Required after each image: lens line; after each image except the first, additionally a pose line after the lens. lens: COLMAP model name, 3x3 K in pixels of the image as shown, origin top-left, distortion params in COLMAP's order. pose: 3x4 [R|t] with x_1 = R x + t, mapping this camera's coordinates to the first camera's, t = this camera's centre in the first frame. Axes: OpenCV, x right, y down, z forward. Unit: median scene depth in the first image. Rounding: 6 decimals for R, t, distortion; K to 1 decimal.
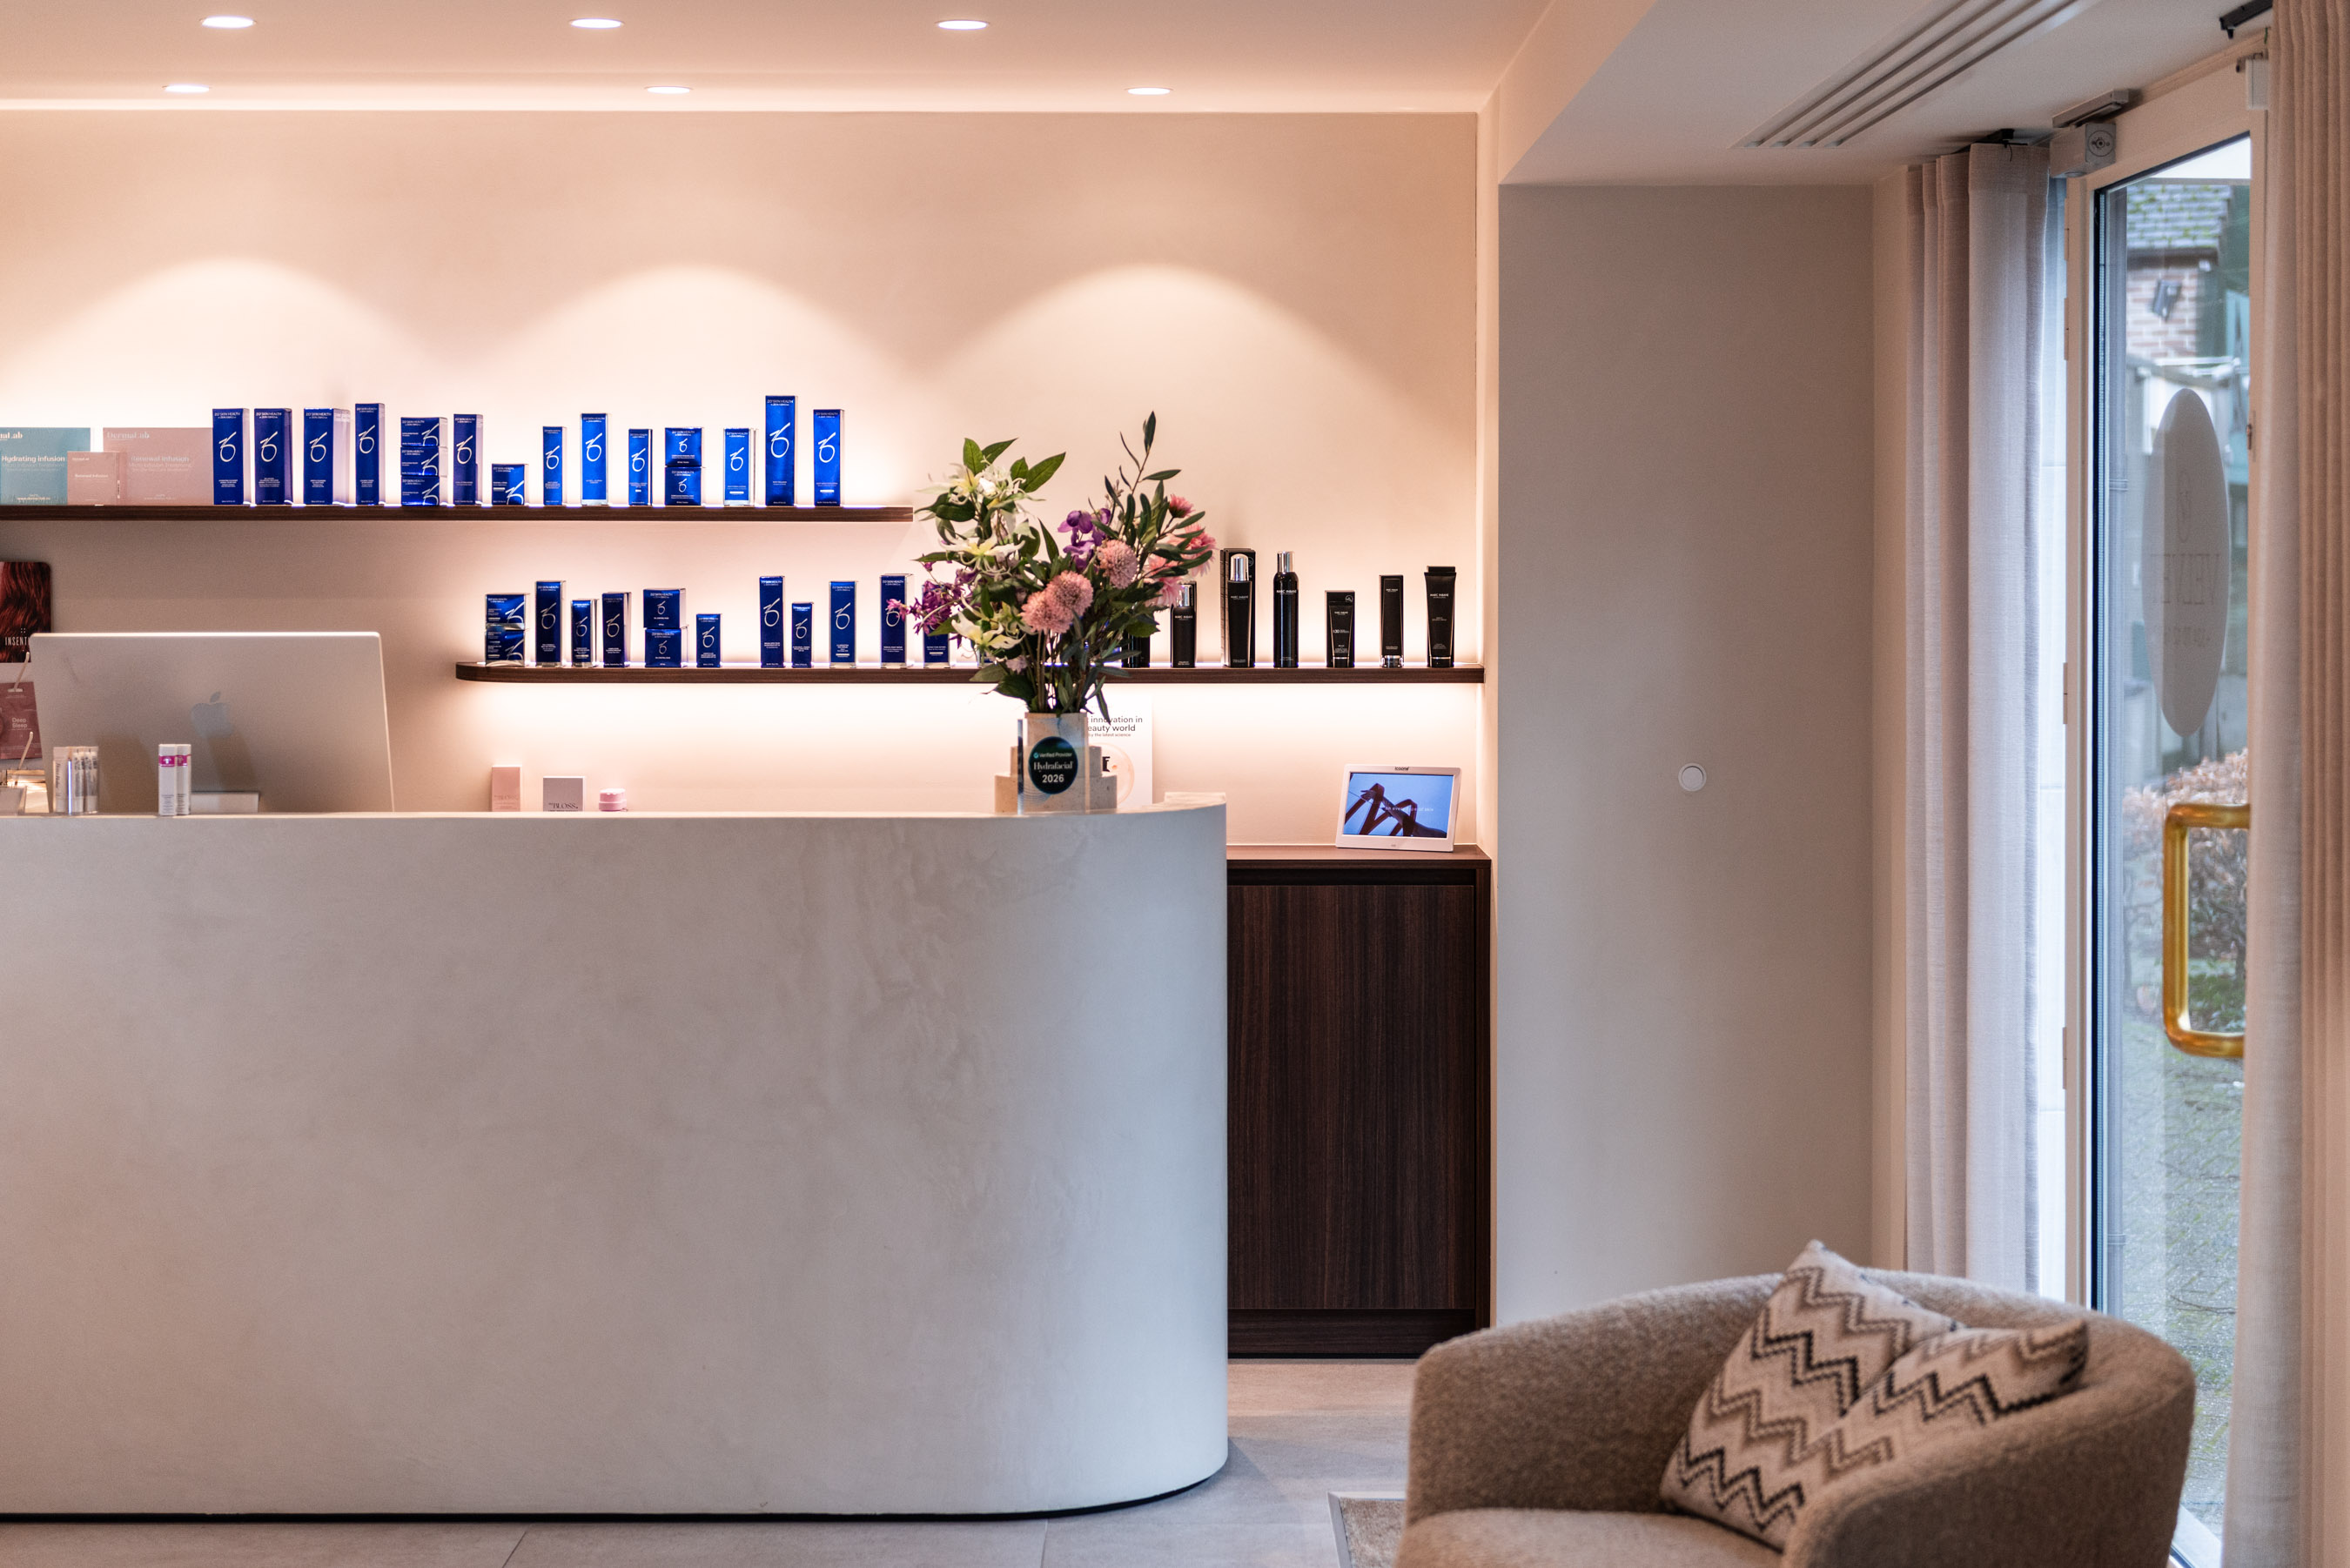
lens RADIAL K [[3892.5, 0, 1181.7], [0, 3892.5, 795.9], [0, 0, 1]] dist [0.010982, 0.000000]
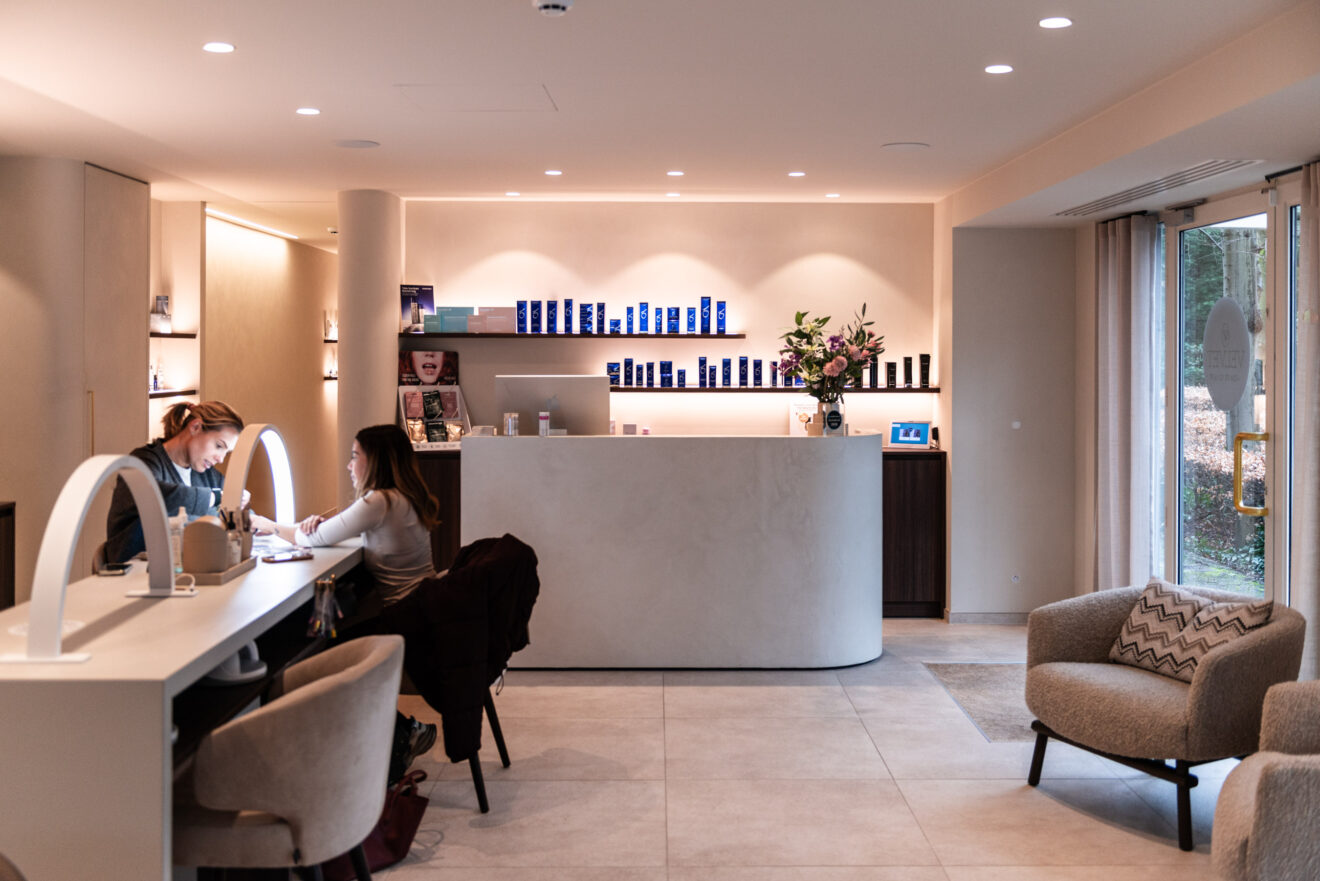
lens RADIAL K [[1339.9, 0, 664.0], [0, 1339.9, 426.0], [0, 0, 1]] dist [-0.008362, 0.000000]
pose [[0.999946, 0.001426, 0.010267, -0.149131], [-0.001379, 0.999989, -0.004518, 0.001473], [-0.010273, 0.004504, 0.999937, -0.031598]]
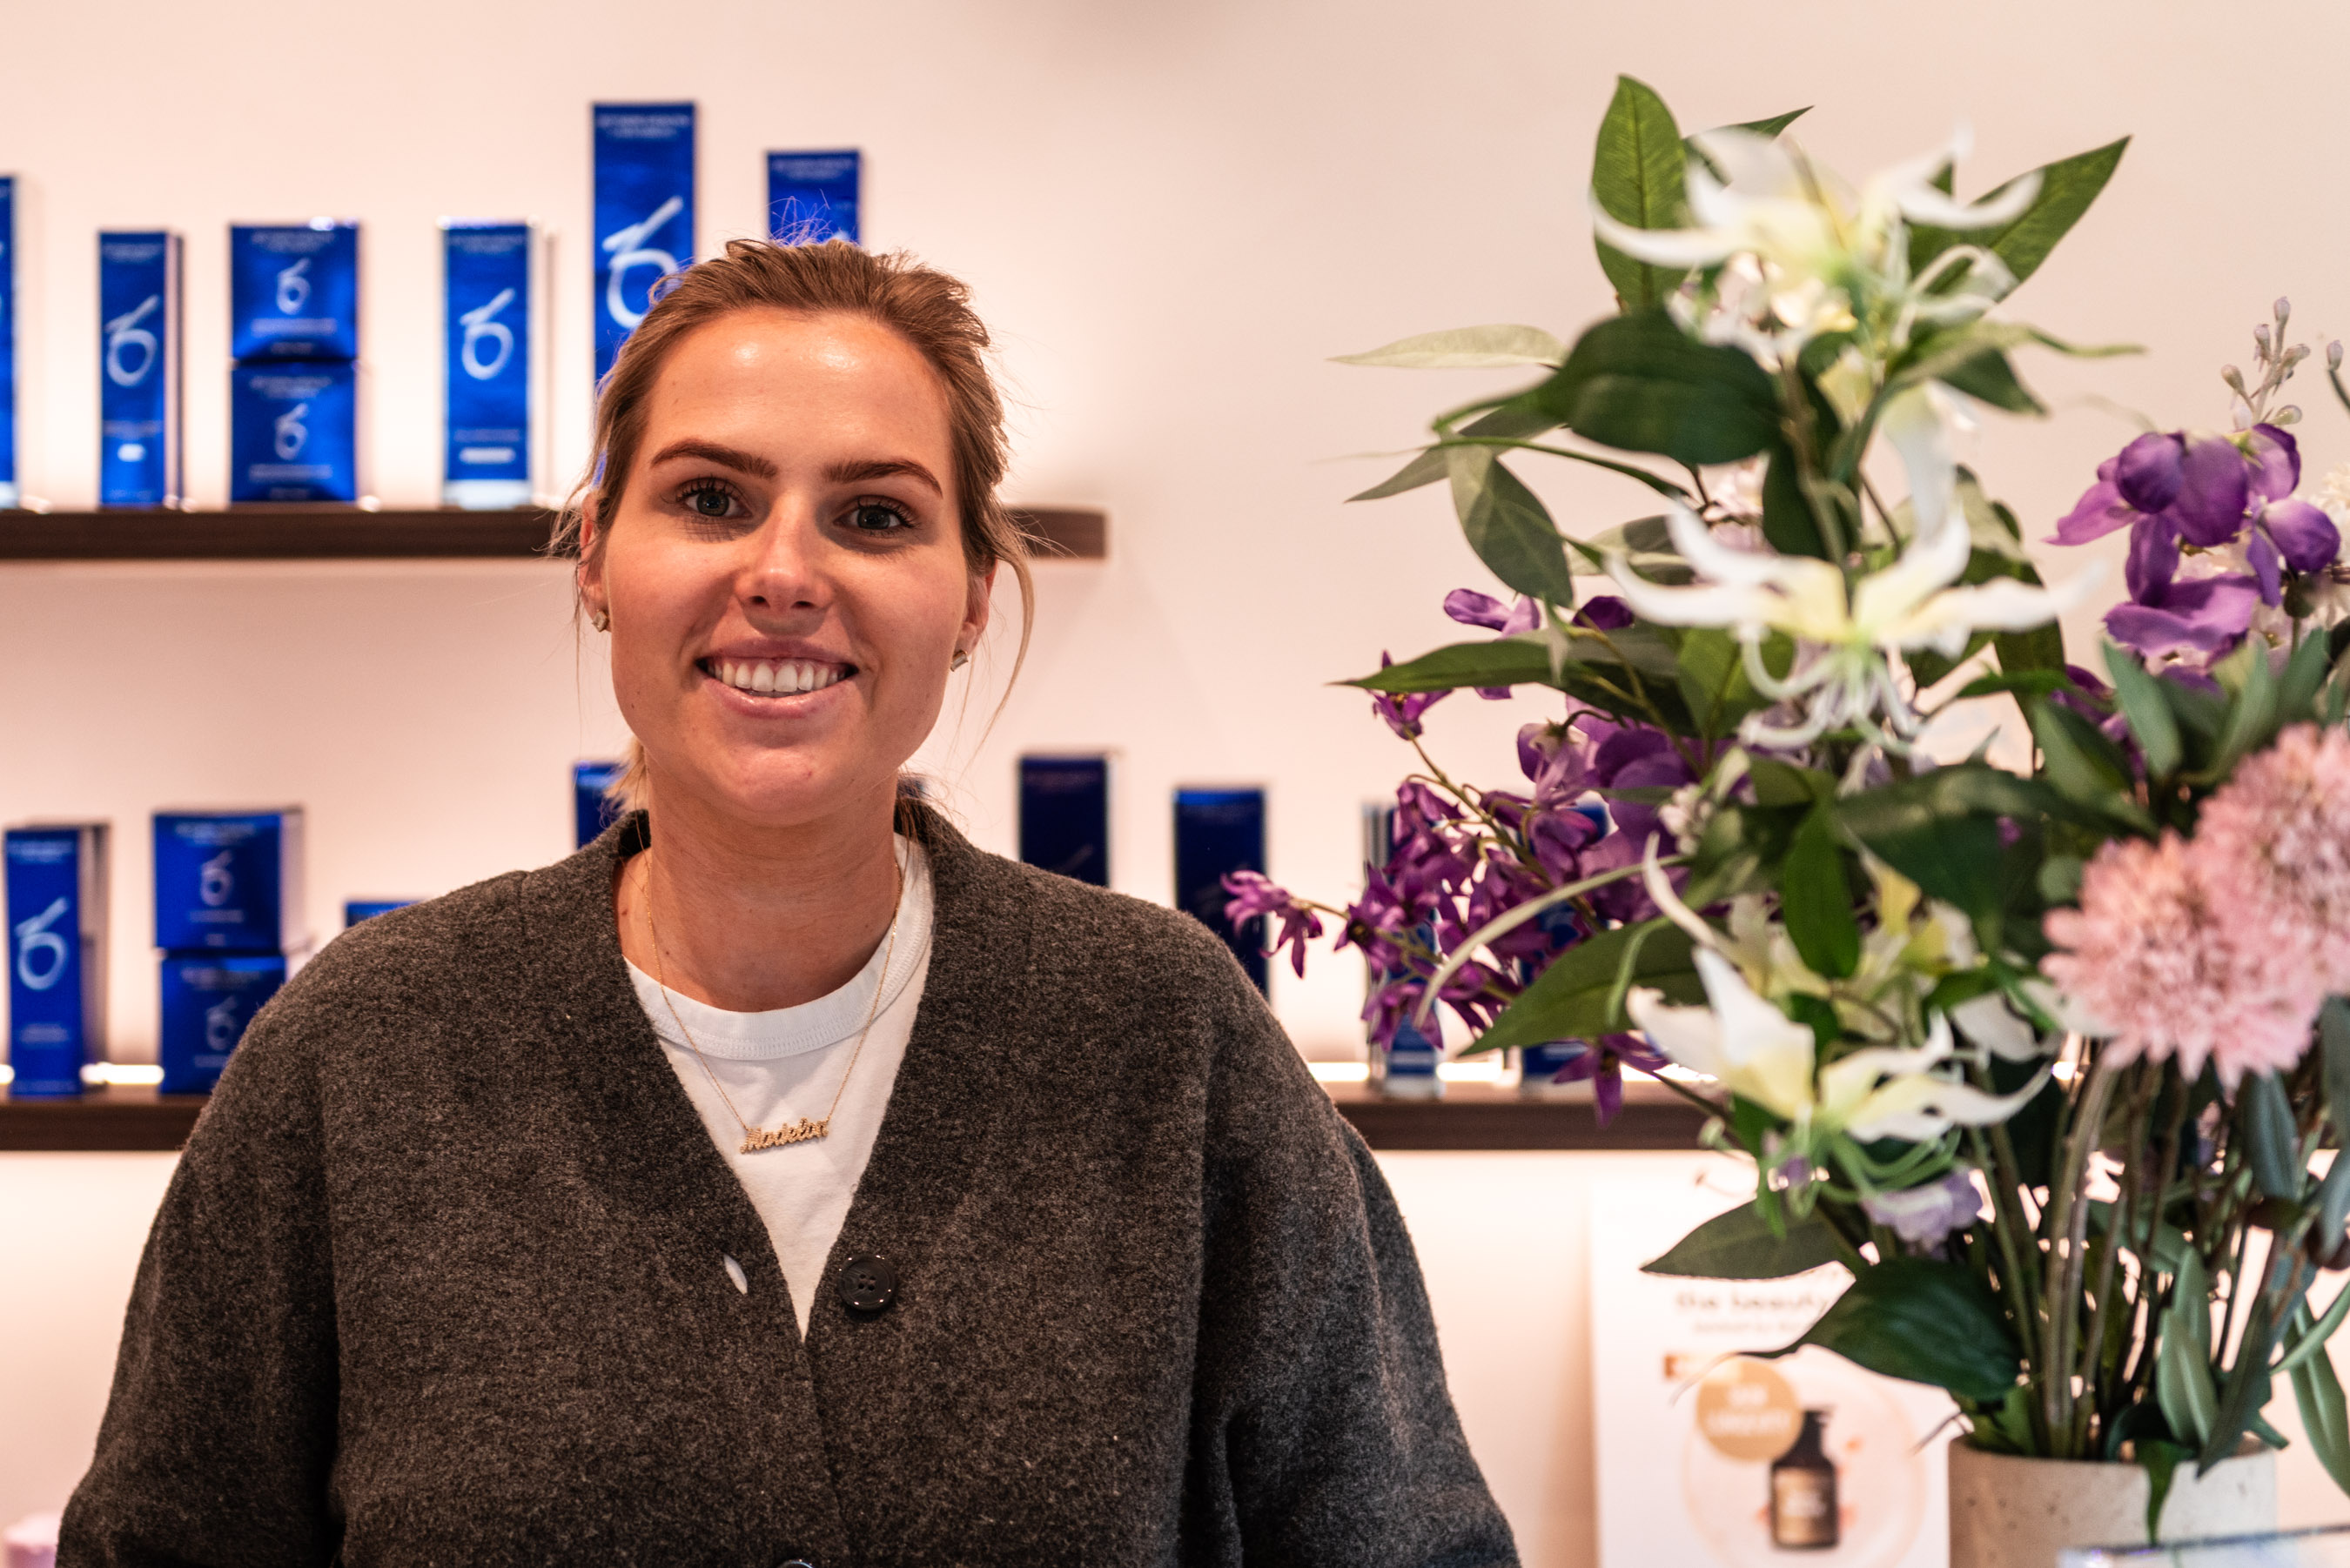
lens RADIAL K [[5369.9, 0, 1168.8], [0, 5369.9, 784.6], [0, 0, 1]] dist [-0.115366, 0.000000]
pose [[0.999891, -0.009884, 0.010962, -0.072320], [0.010382, 0.998867, -0.046436, -0.037597], [-0.010490, 0.046545, 0.998861, 0.638653]]
